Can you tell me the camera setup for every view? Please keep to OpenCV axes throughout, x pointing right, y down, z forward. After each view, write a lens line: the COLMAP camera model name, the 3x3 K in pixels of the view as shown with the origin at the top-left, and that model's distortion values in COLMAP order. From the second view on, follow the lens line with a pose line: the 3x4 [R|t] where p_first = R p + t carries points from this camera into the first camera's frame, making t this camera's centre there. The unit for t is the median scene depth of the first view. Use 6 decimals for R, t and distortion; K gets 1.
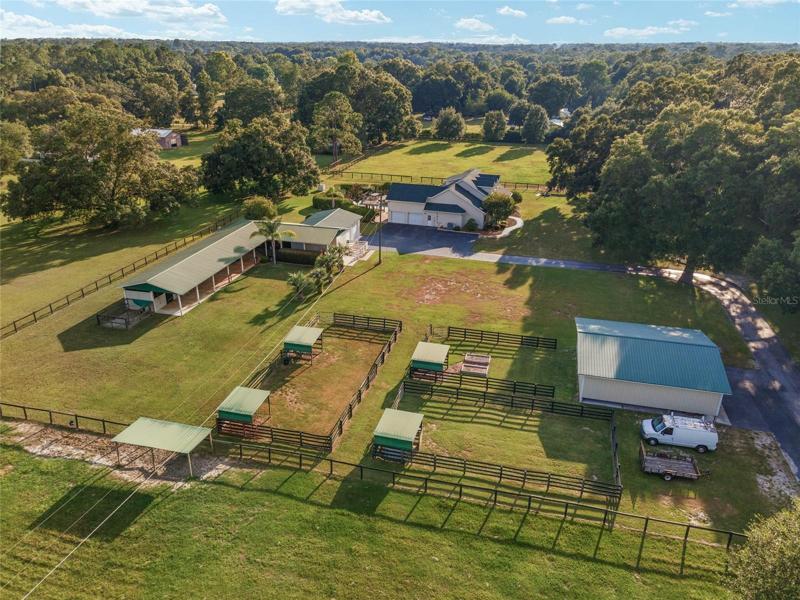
lens RADIAL K [[580.2, 0, 400.0], [0, 580.2, 300.0], [0, 0, 1]] dist [0.028438, 0.000668]
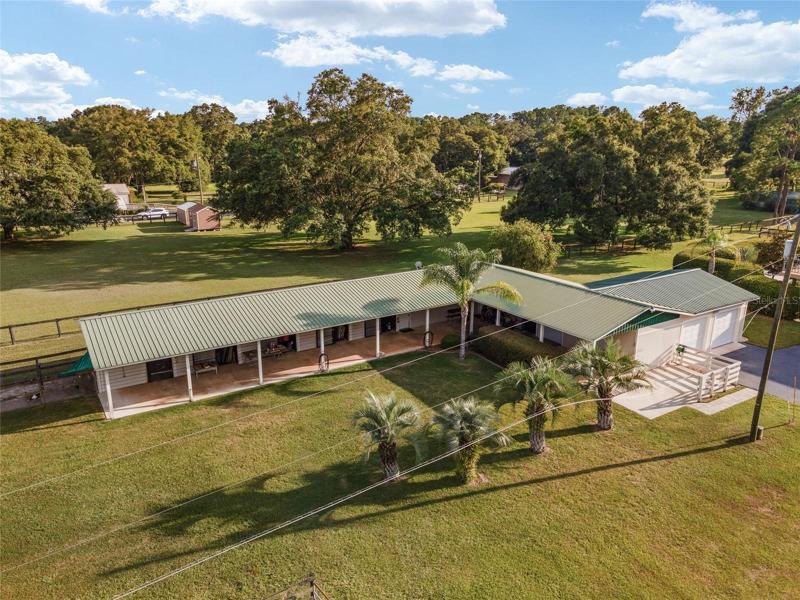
lens RADIAL K [[580.2, 0, 400.0], [0, 580.2, 300.0], [0, 0, 1]] dist [0.028438, 0.000668]
pose [[0.733388, 0.178677, -0.655908, 0.020790], [-0.267049, 0.963000, -0.036262, -0.077225], [0.625161, 0.201754, 0.753969, 0.669900]]
